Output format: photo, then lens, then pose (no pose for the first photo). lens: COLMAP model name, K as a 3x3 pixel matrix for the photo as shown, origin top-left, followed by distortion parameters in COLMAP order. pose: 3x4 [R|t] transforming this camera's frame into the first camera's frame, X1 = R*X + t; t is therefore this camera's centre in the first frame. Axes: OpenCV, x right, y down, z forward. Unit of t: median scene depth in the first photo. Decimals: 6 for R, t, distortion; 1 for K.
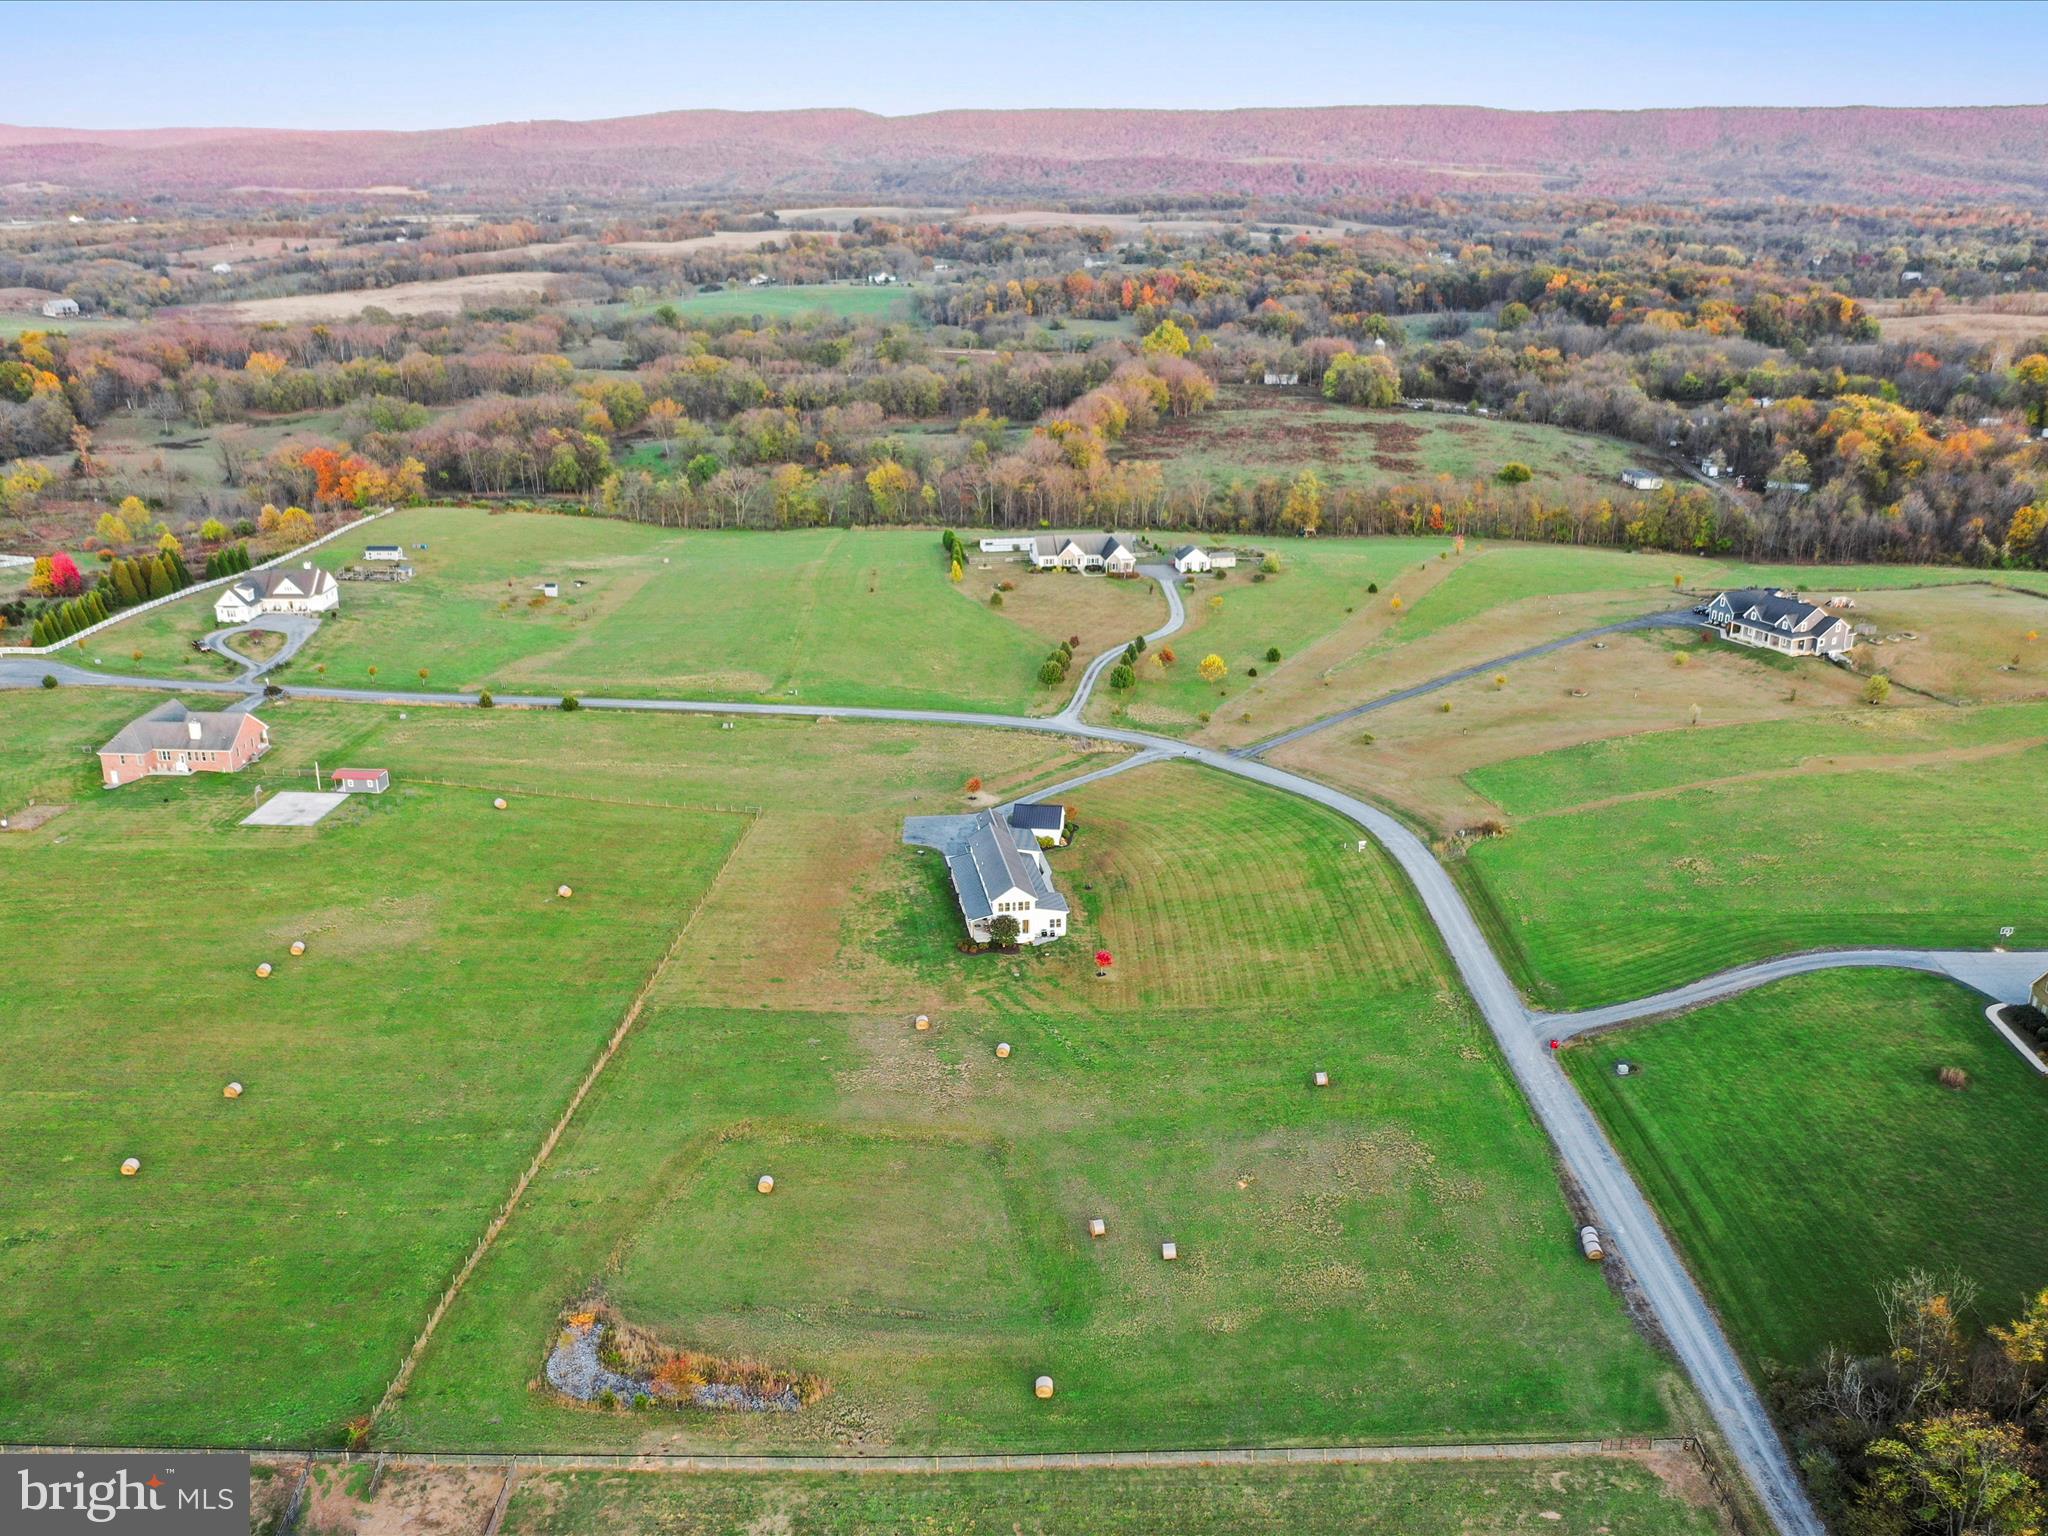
lens RADIAL K [[1801.8, 0, 981.6], [0, 1801.8, 764.7], [0, 0, 1]] dist [-0.000977, 0.001436]
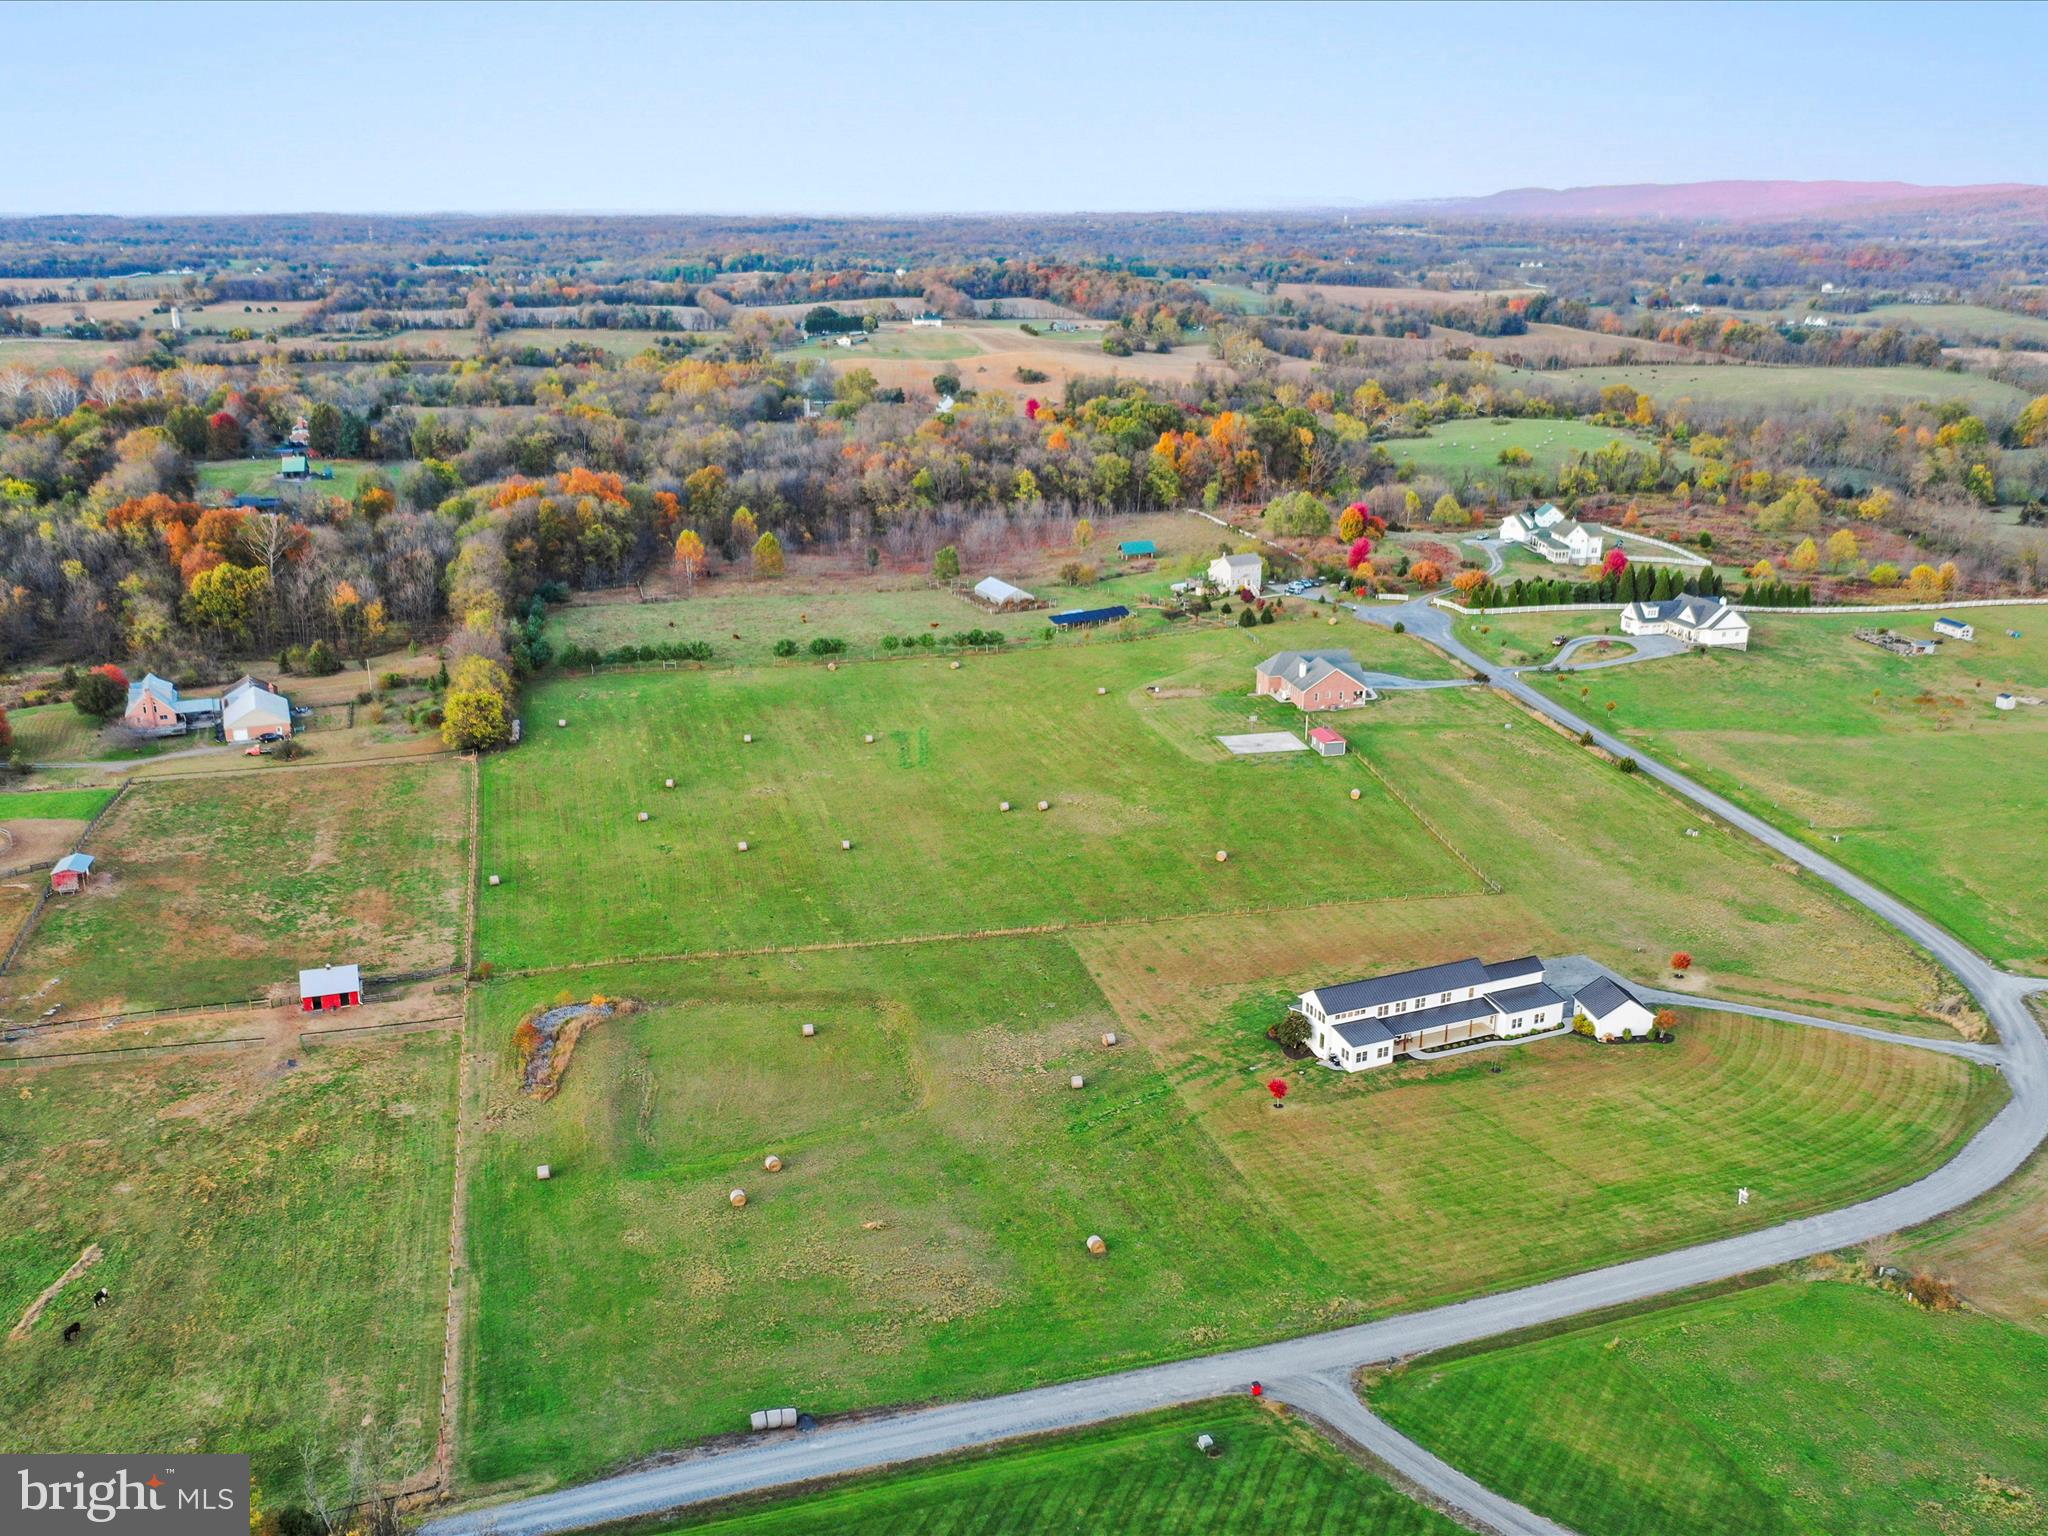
lens RADIAL K [[1804.5, 0, 1024.0], [0, 1804.5, 768.0], [0, 0, 1]] dist [-0.005387, -0.006103]
pose [[0.283481, 0.286831, -0.915078, 0.962893], [-0.307435, 0.931040, 0.196594, -0.211132], [0.908363, 0.225596, 0.352113, 0.650397]]
